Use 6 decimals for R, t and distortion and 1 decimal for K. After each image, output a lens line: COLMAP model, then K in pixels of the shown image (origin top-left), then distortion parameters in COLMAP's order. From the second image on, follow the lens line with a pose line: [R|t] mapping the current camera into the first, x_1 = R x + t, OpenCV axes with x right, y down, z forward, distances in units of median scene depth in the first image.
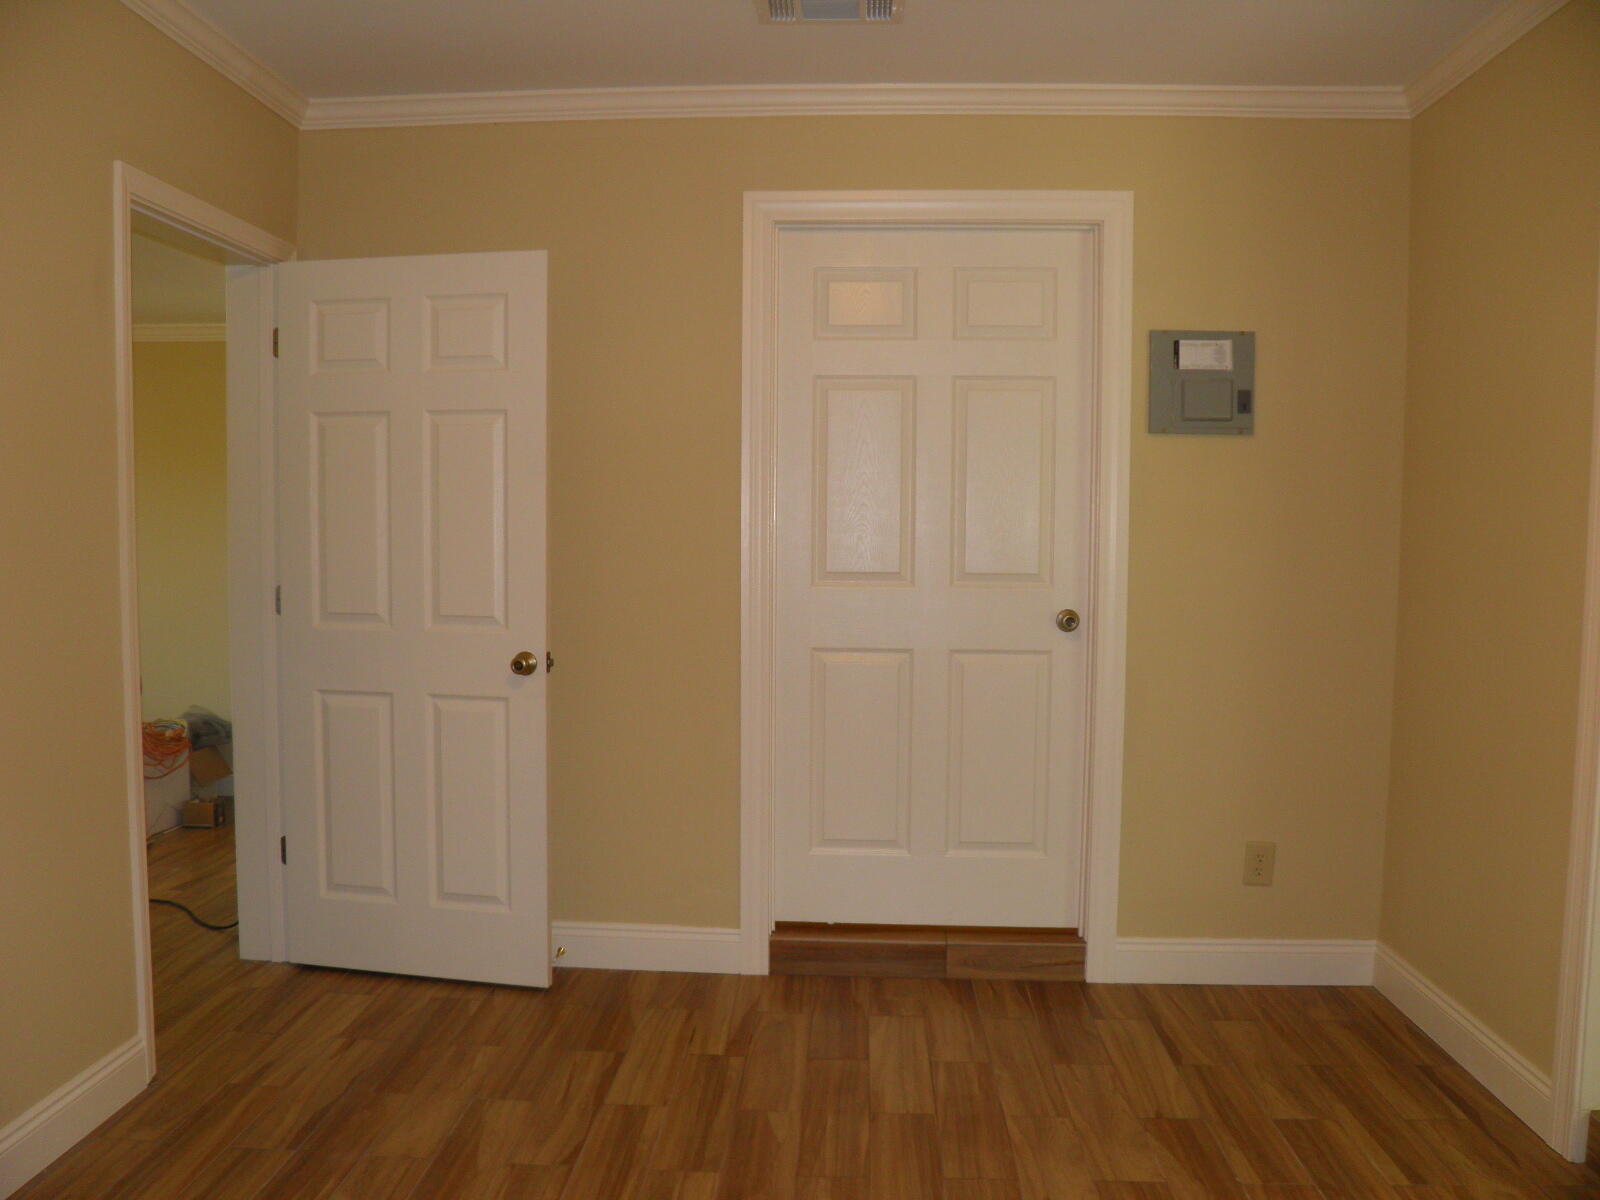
lens RADIAL K [[1361.3, 0, 800.0], [0, 1361.3, 600.0], [0, 0, 1]] dist [-0.137994, 0.103027]
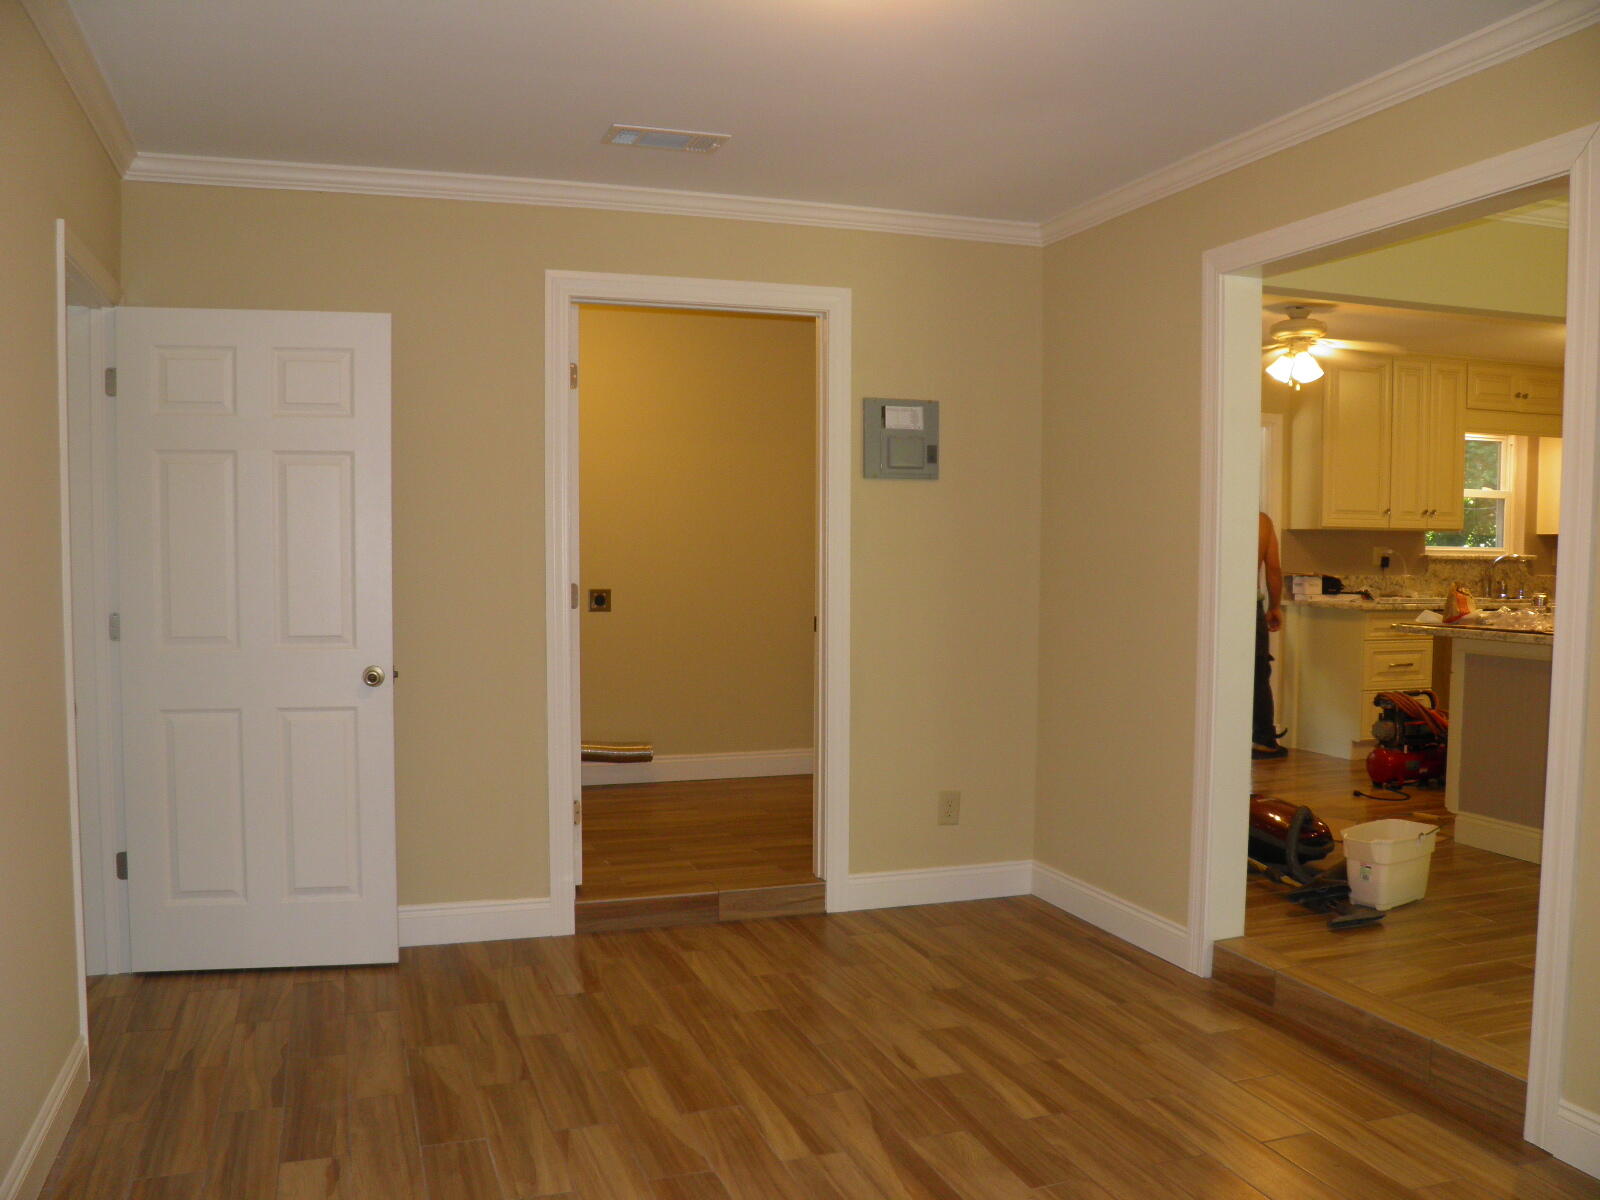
lens RADIAL K [[1361.3, 0, 800.0], [0, 1361.3, 600.0], [0, 0, 1]] dist [-0.137994, 0.103027]
pose [[0.925048, -0.023341, 0.379133, -0.293920], [0.028226, 0.999575, -0.007332, 0.000351], [-0.378800, 0.017483, 0.925313, -0.175884]]
